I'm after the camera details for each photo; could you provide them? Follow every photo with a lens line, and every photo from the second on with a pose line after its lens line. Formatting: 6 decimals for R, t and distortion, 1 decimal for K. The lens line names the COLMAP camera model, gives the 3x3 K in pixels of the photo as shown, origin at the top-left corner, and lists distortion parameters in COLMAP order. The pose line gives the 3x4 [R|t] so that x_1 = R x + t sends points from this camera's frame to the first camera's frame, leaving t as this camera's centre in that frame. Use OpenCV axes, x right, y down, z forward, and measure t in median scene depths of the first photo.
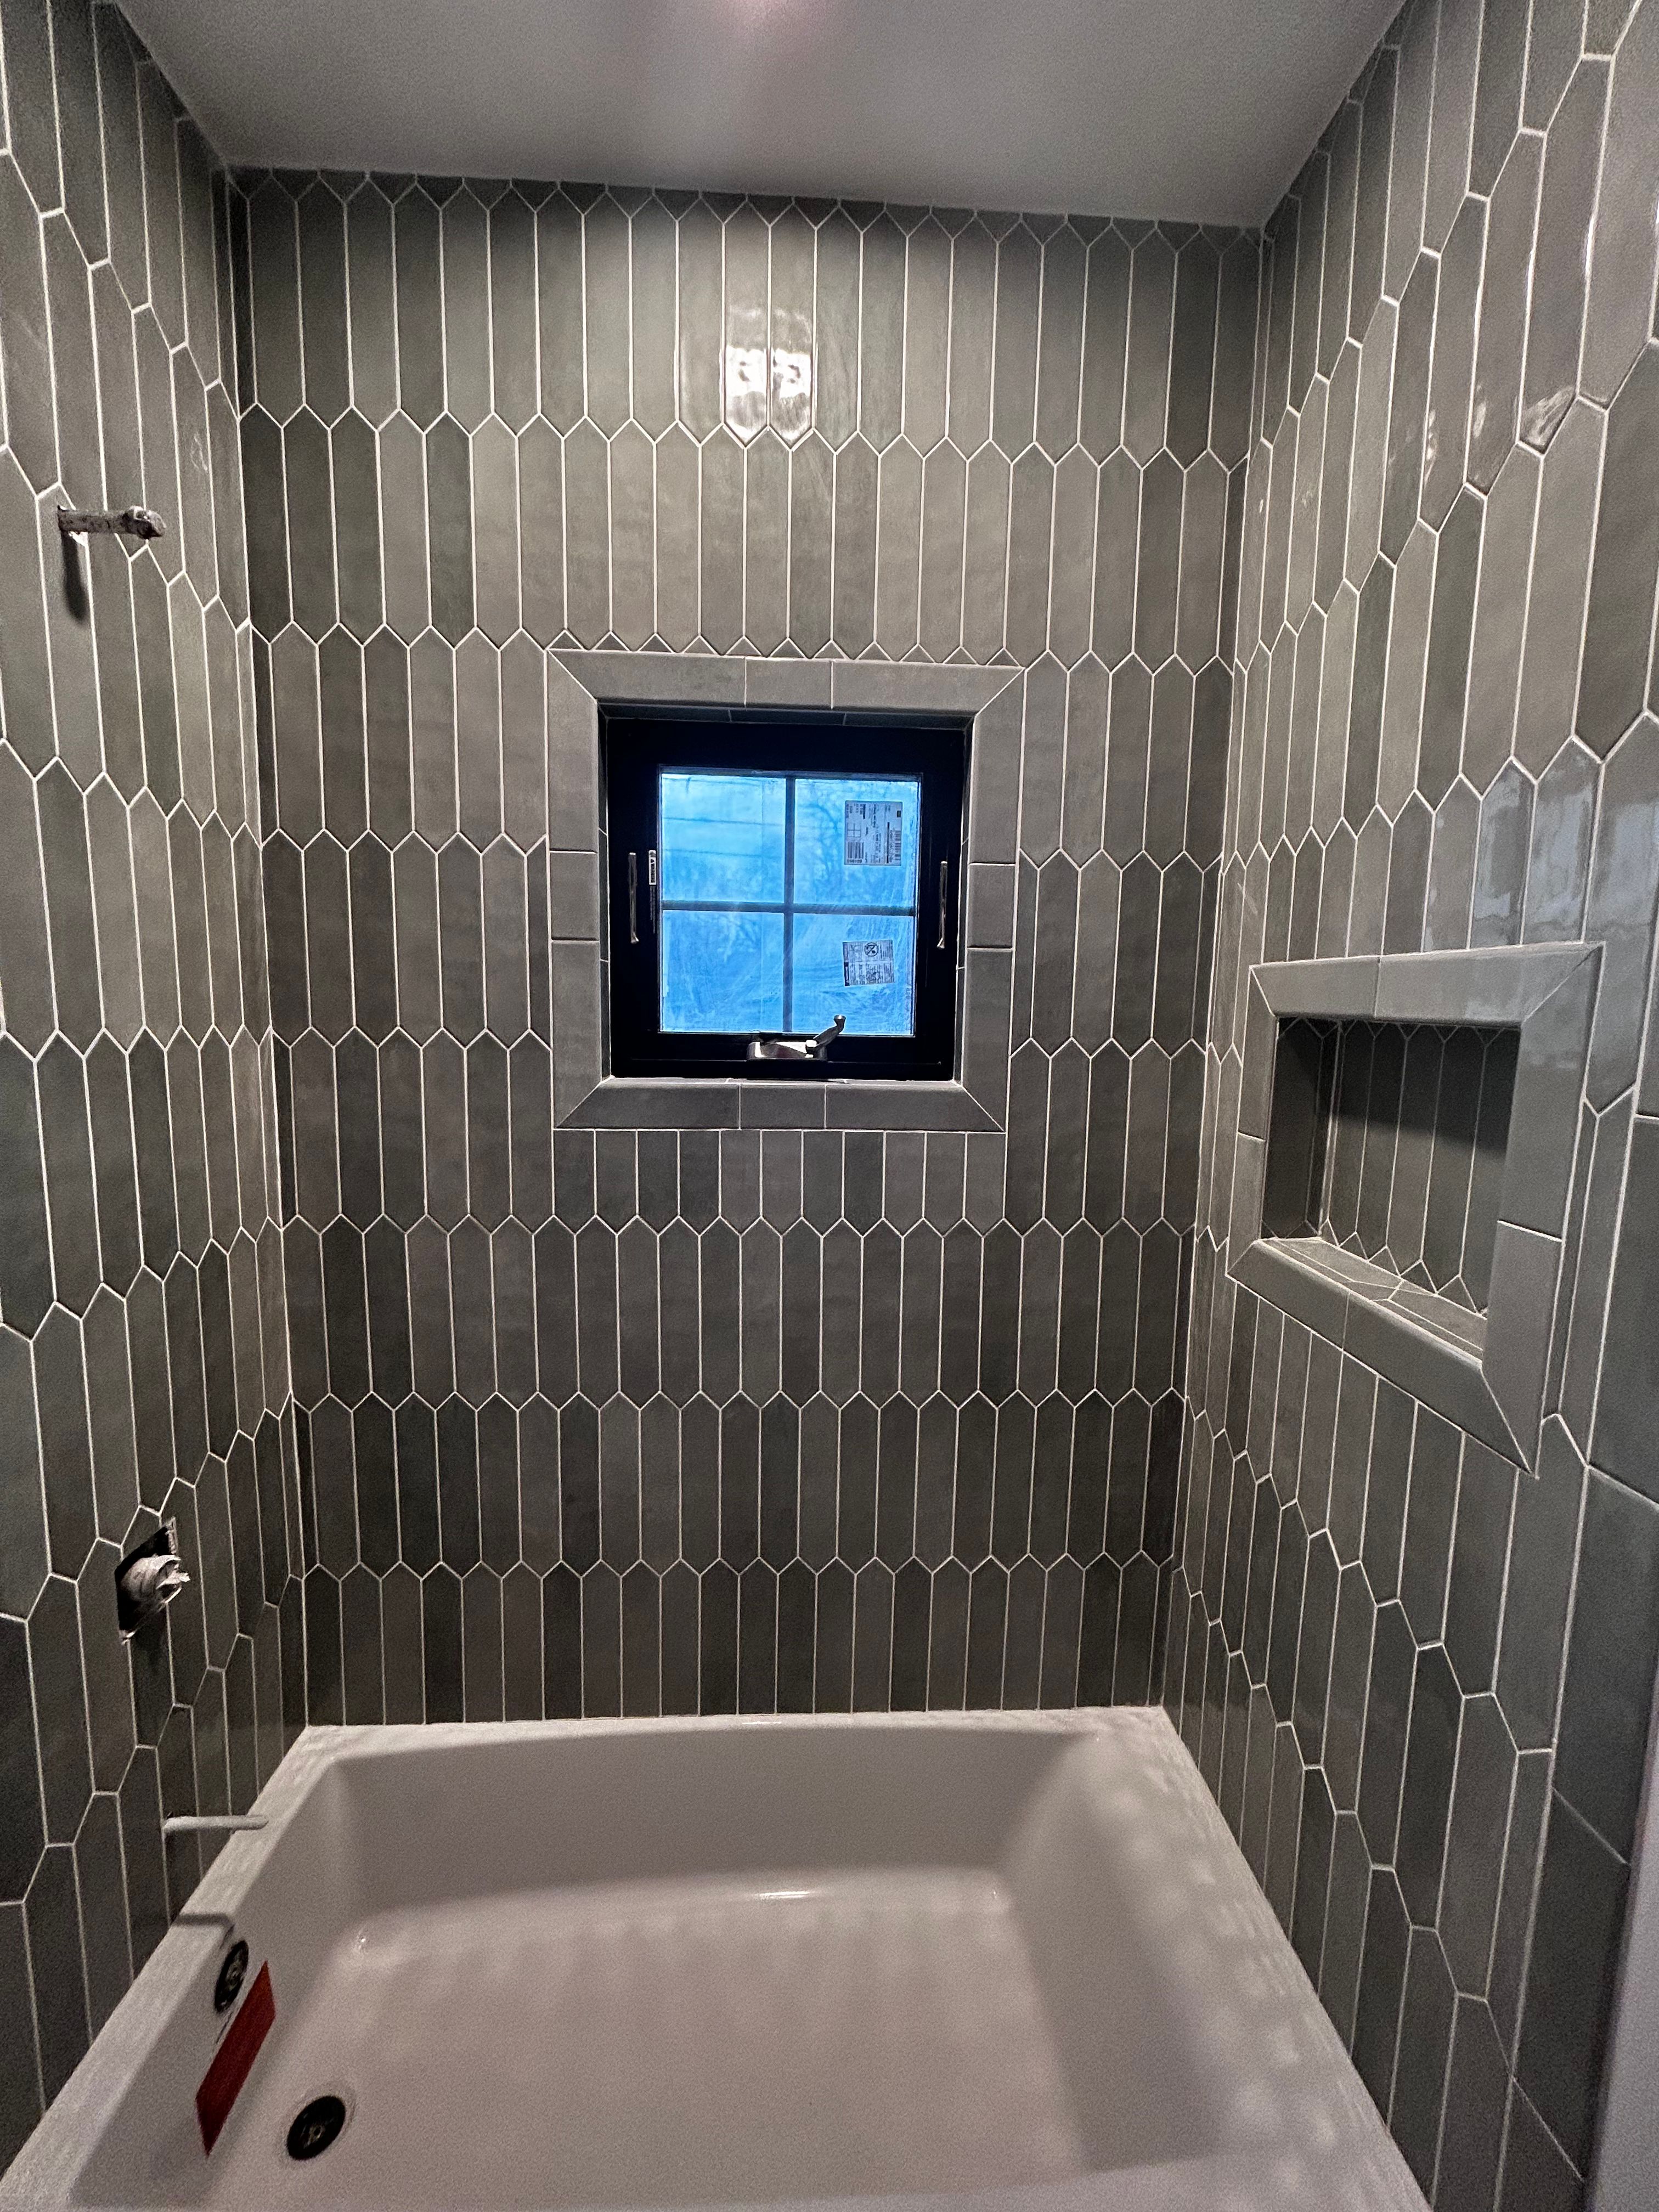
lens RADIAL K [[890.2, 0, 829.5], [0, 890.2, 1106.0], [0, 0, 1]] dist [-0.001114, -0.001380]
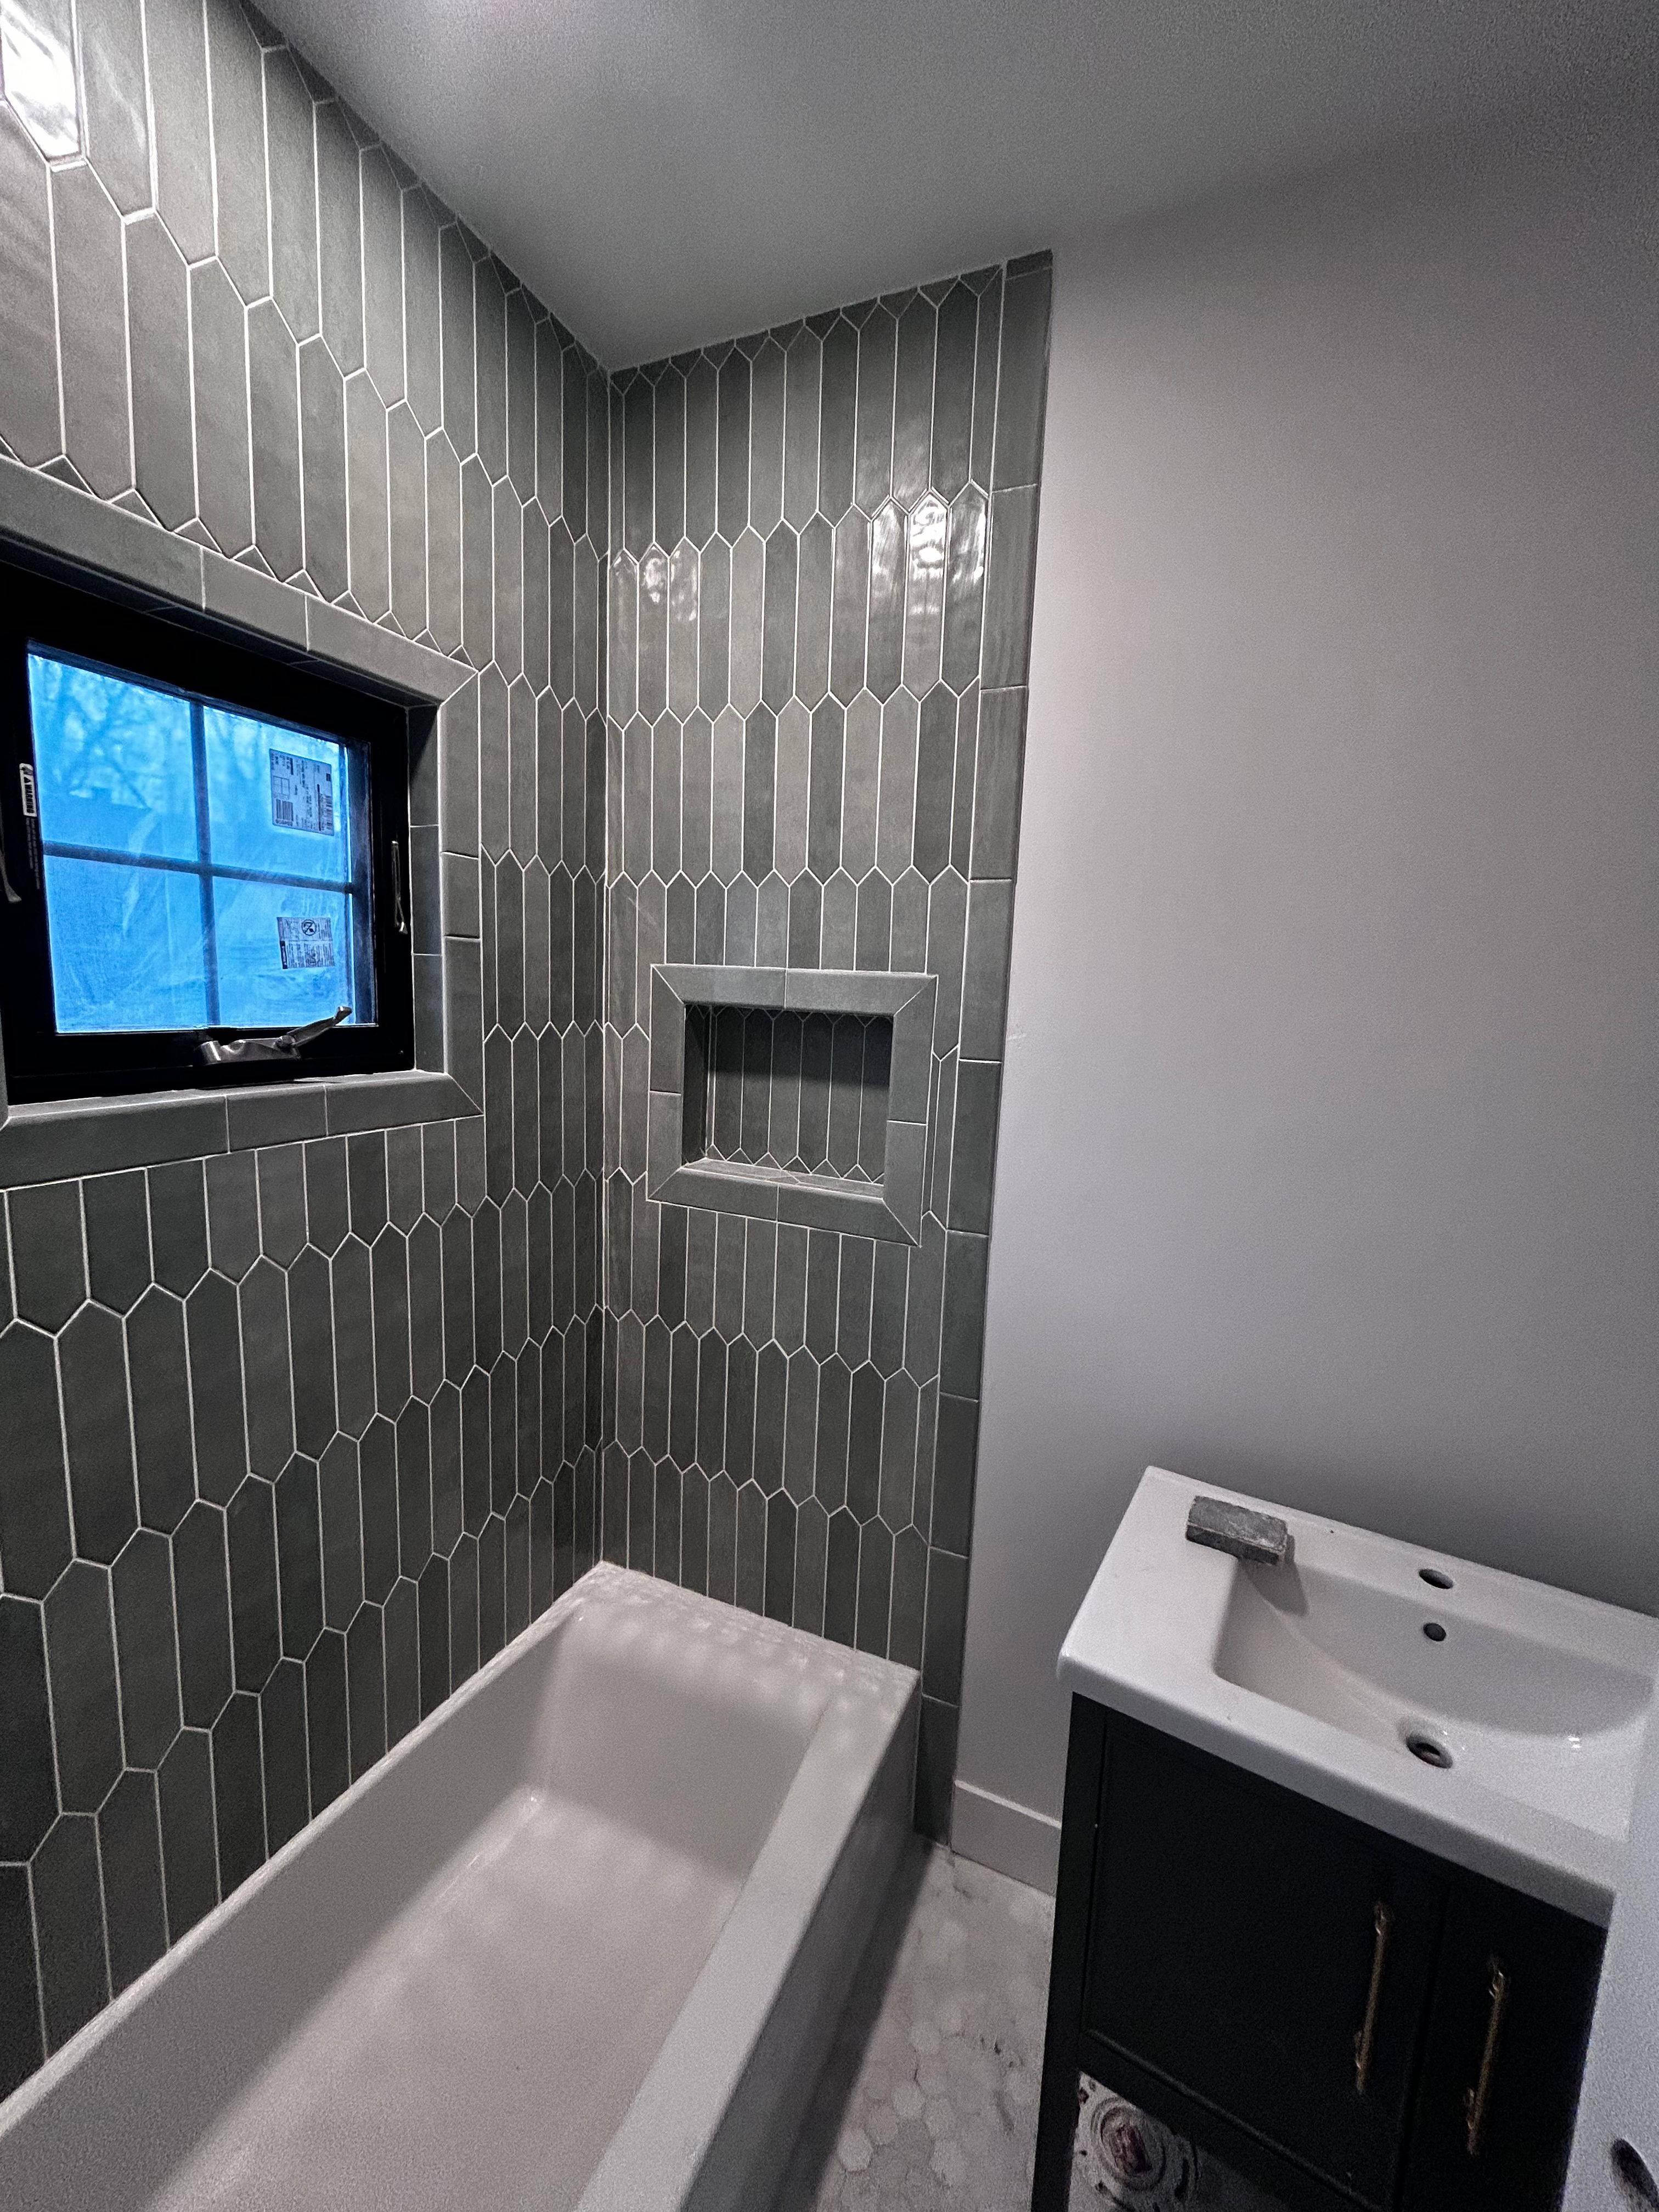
lens RADIAL K [[890.2, 0, 829.5], [0, 890.2, 1106.0], [0, 0, 1]] dist [-0.001114, -0.001380]
pose [[0.442283, -0.119001, 0.888946, -0.570013], [0.072666, 0.992654, 0.096731, -0.053526], [-0.893927, 0.021814, 0.447682, 0.167412]]
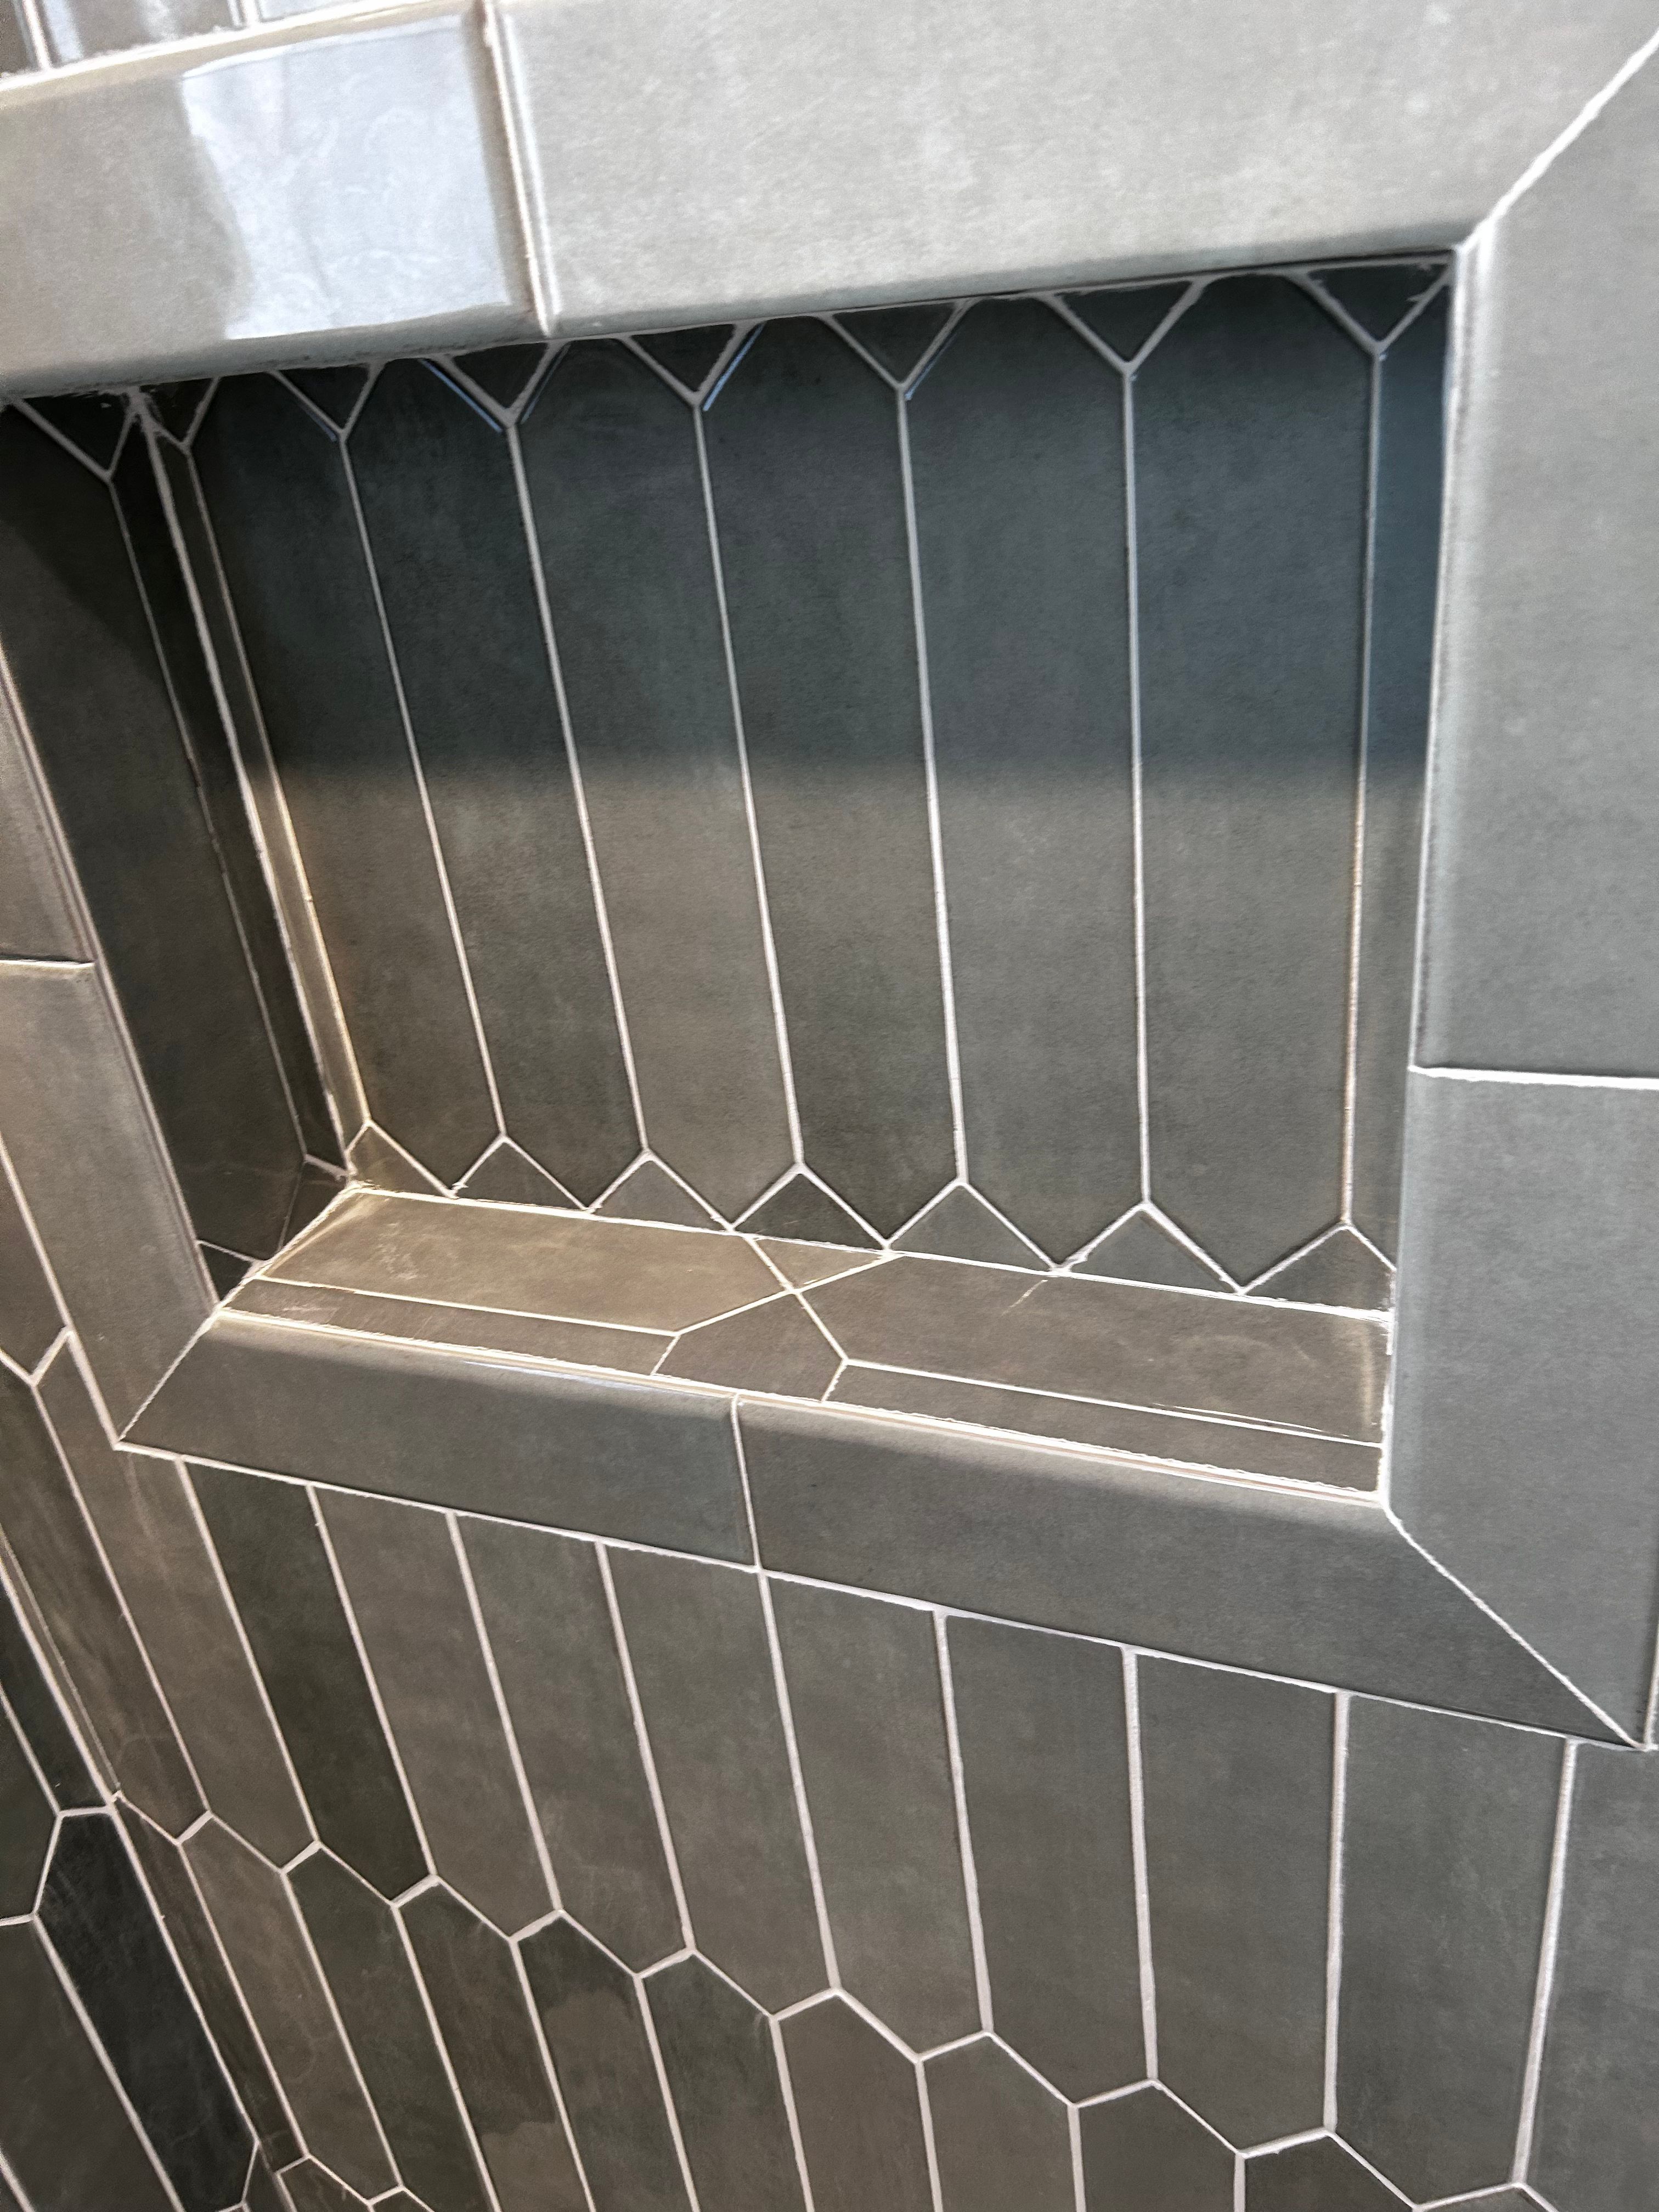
lens RADIAL K [[1682.2, 0, 829.5], [0, 1682.2, 1106.0], [0, 0, 1]] dist [0.004220, 0.001501]
pose [[0.393692, -0.483039, 0.782100, 0.176197], [0.230396, 0.875503, 0.424750, -0.066755], [-0.889901, 0.012972, 0.455968, 0.559634]]
